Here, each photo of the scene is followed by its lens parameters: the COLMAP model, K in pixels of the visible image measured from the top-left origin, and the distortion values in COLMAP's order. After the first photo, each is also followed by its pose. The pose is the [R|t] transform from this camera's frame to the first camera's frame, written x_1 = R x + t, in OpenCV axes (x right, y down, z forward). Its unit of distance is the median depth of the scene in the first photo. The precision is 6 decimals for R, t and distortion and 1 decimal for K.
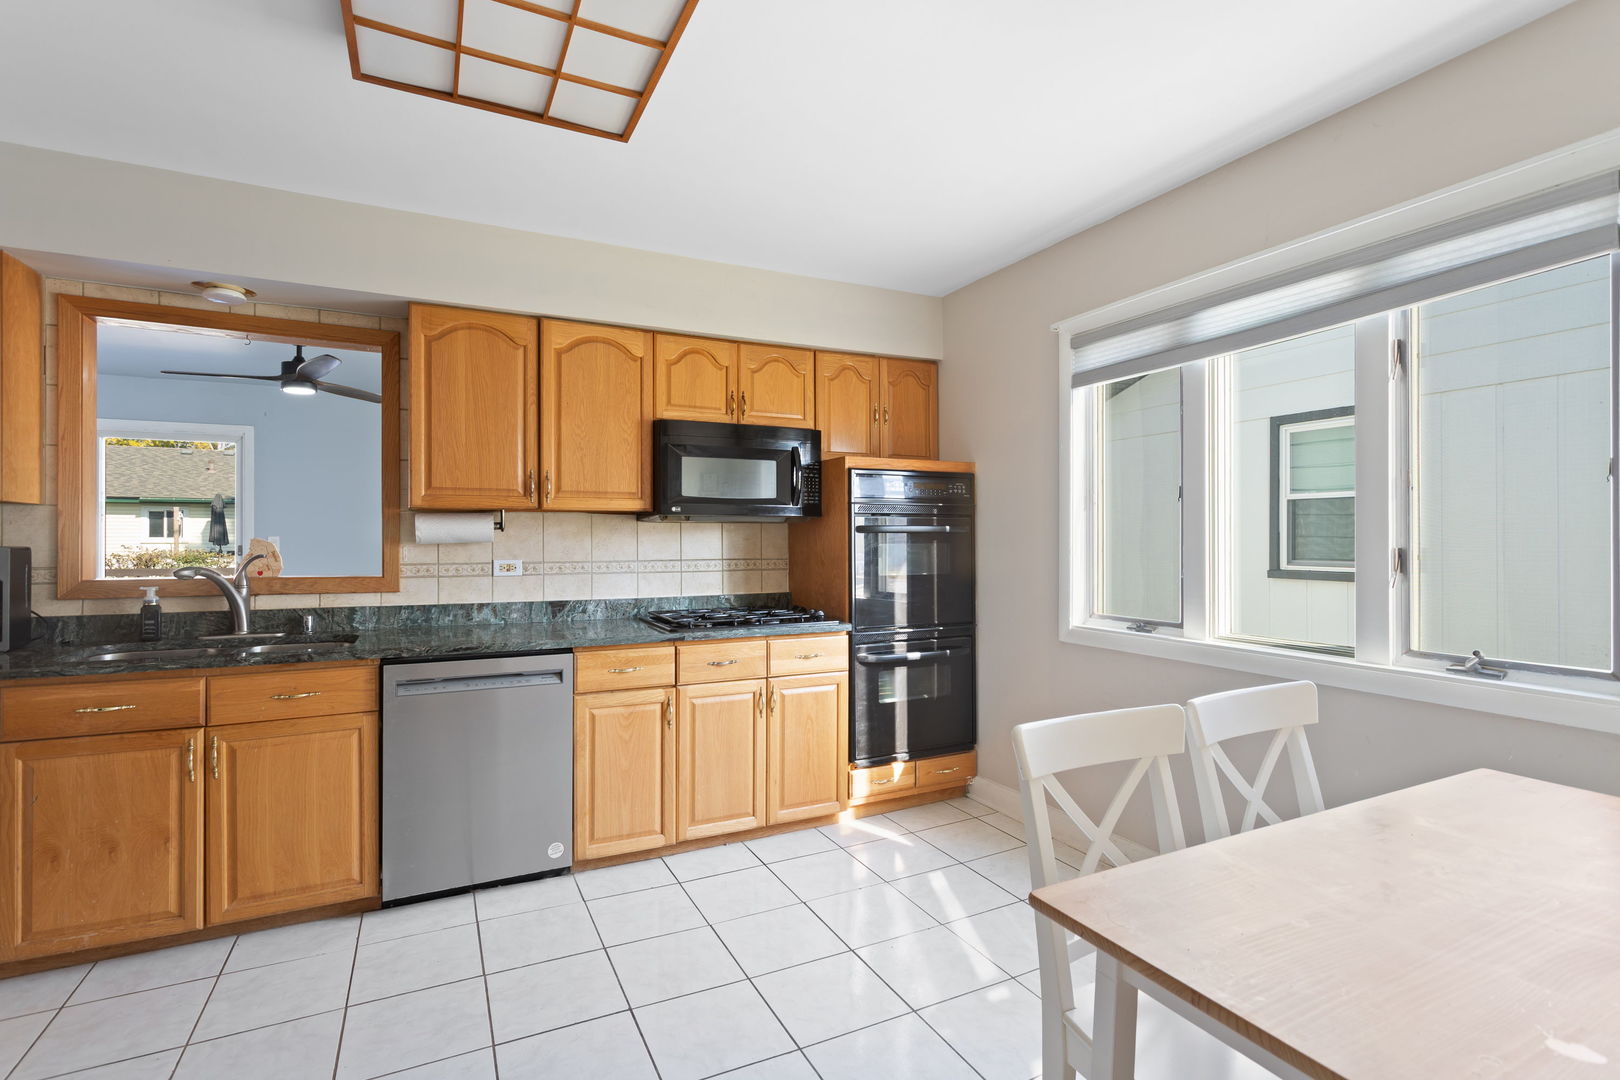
lens RADIAL K [[769.4, 0, 811.6], [0, 769.4, 534.1], [0, 0, 1]] dist [0.003616, 0.000738]
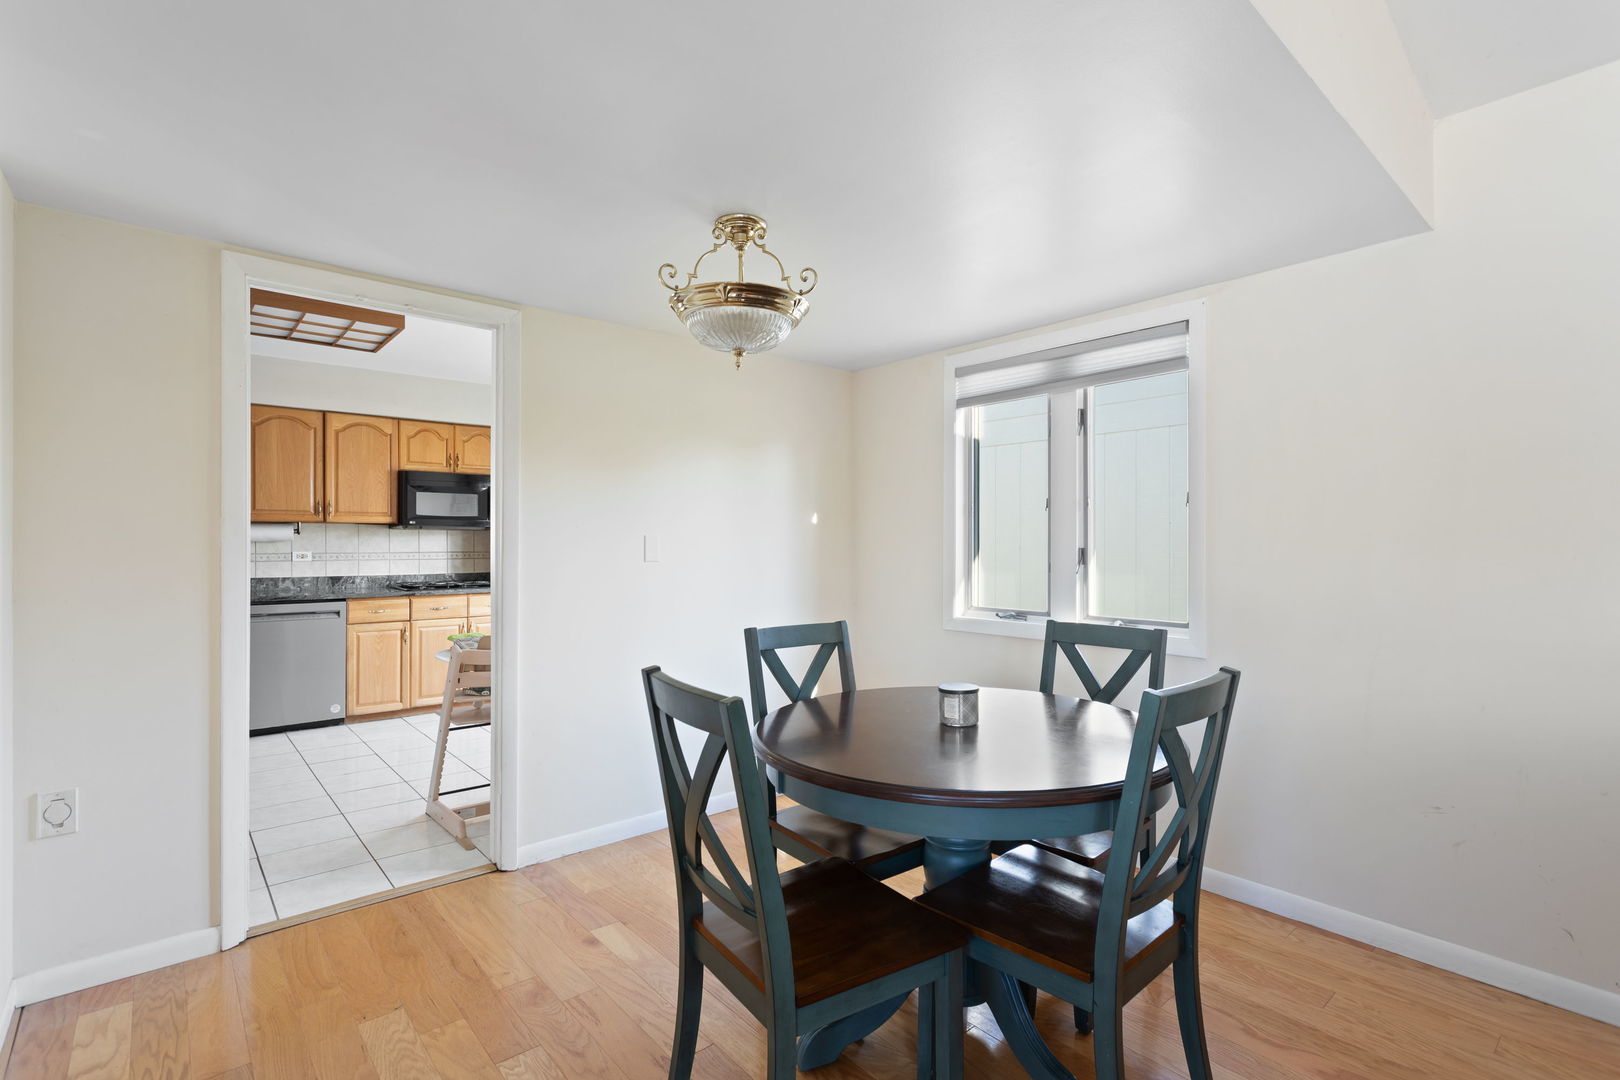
lens RADIAL K [[769.4, 0, 816.6], [0, 769.4, 540.2], [0, 0, 1]] dist [0.003616, 0.000738]
pose [[0.968506, 0.003286, 0.248968, 0.276525], [-0.004942, 0.999970, 0.006026, -0.006892], [-0.248941, -0.007067, 0.968493, -0.918078]]
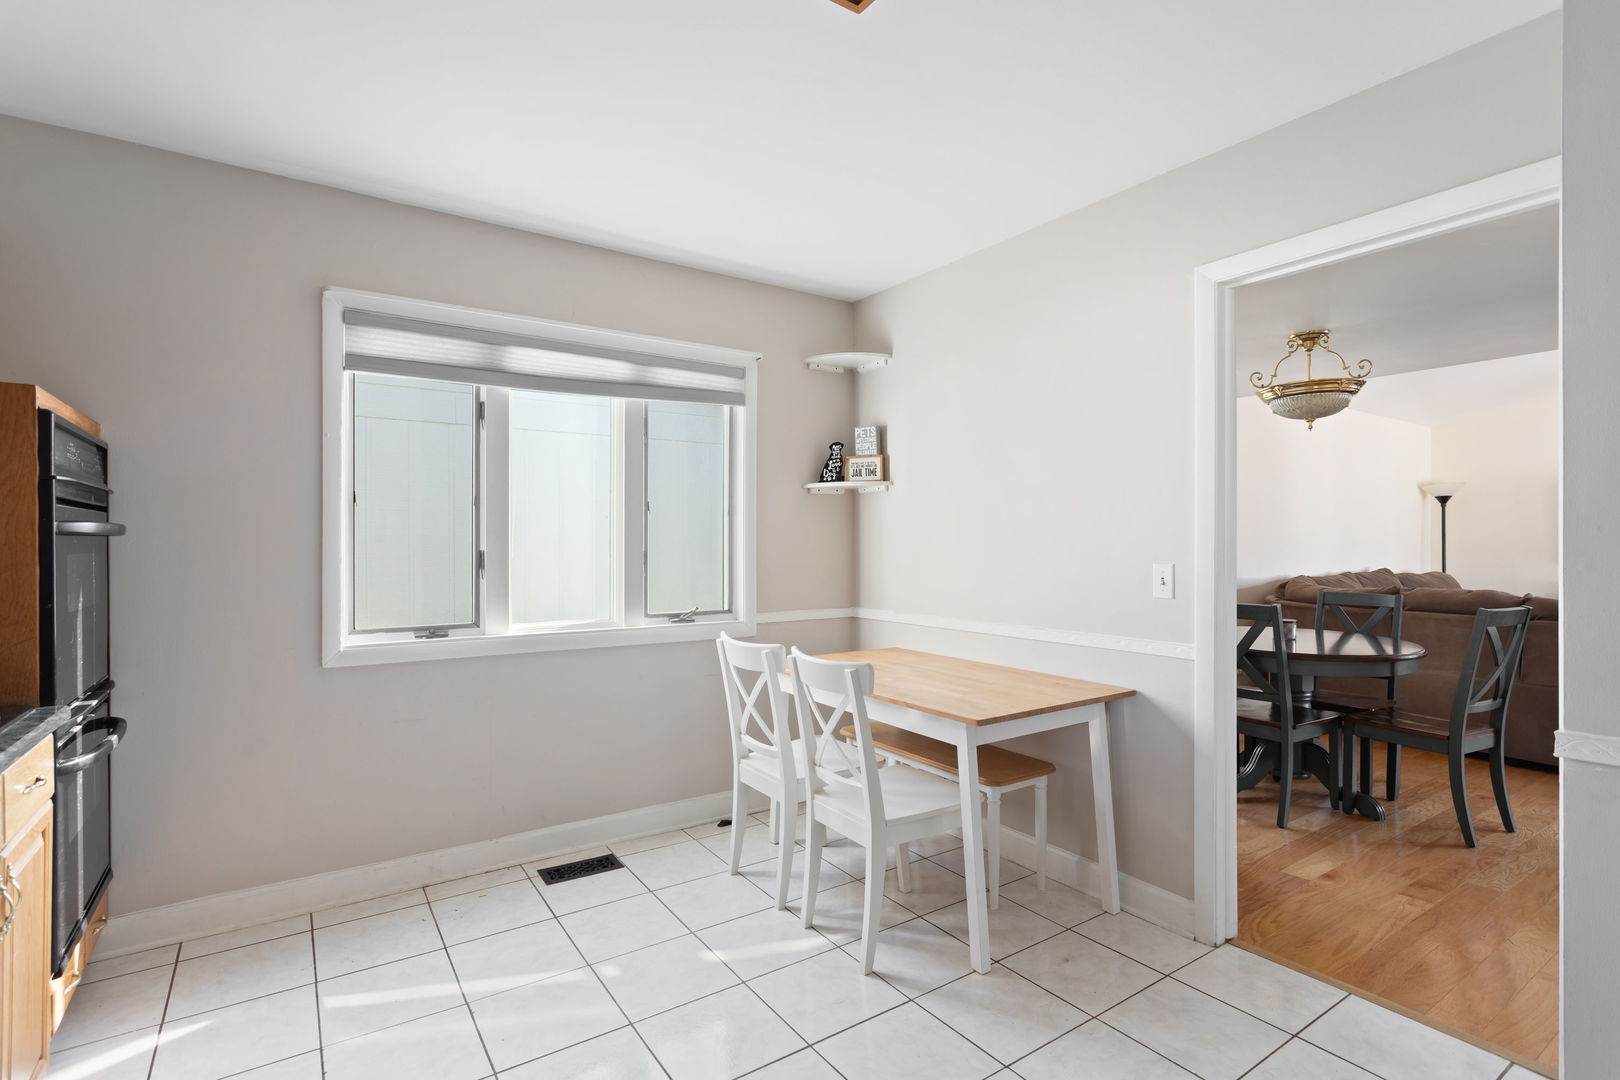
lens RADIAL K [[769.4, 0, 815.9], [0, 769.4, 545.3], [0, 0, 1]] dist [0.003616, 0.000738]
pose [[-0.134502, -0.006188, 0.990894, -0.773634], [-0.006502, 0.999964, 0.005362, -0.002292], [-0.990892, -0.005722, -0.134538, 0.790757]]
